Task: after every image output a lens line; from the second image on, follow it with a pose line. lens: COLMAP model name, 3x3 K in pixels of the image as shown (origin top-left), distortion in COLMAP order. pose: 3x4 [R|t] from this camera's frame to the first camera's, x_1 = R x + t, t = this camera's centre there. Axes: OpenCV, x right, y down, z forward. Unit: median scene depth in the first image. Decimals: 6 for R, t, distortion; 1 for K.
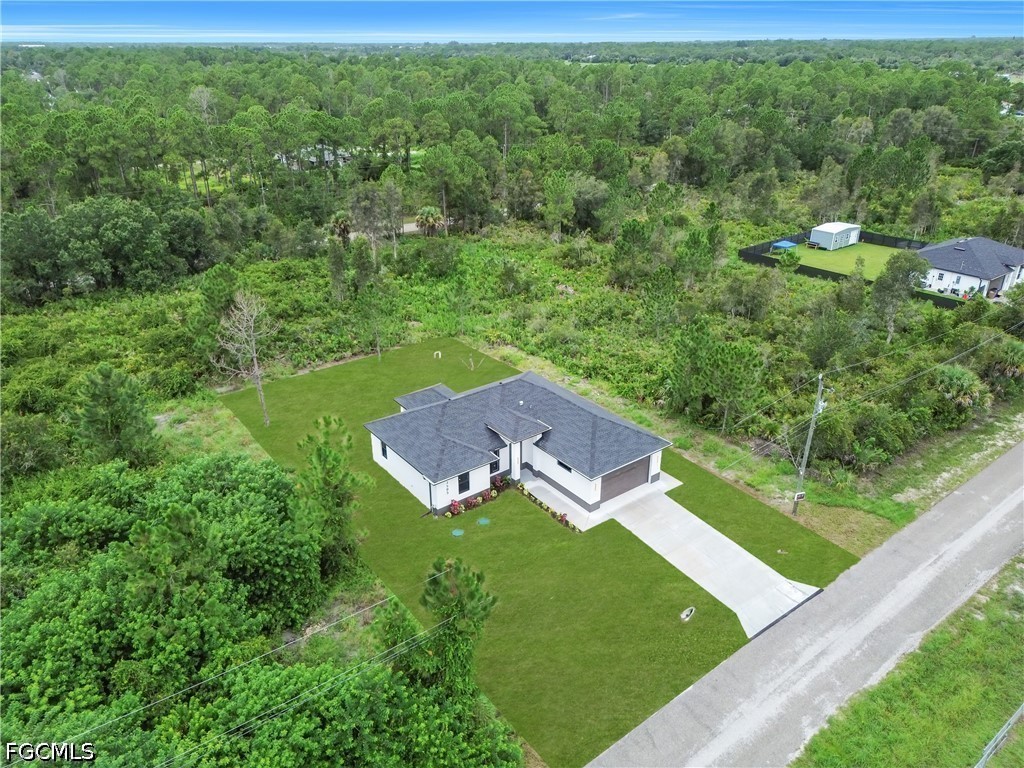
lens RADIAL K [[720.6, 0, 510.8], [0, 720.6, 389.3], [0, 0, 1]] dist [0.047628, -0.034493]
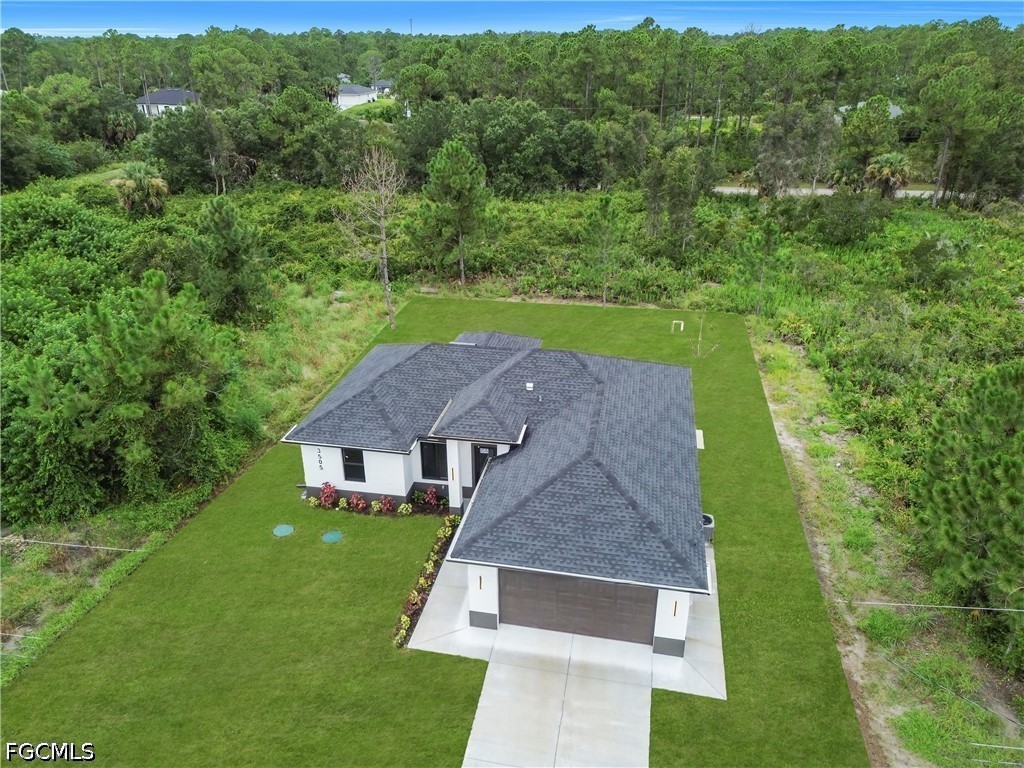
lens RADIAL K [[720.6, 0, 509.6], [0, 720.6, 382.0], [0, 0, 1]] dist [0.047628, -0.034493]
pose [[0.664398, 0.317376, -0.676644, 0.276894], [-0.317718, 0.939416, 0.128660, -0.036779], [0.676484, 0.129501, 0.724982, 0.440451]]
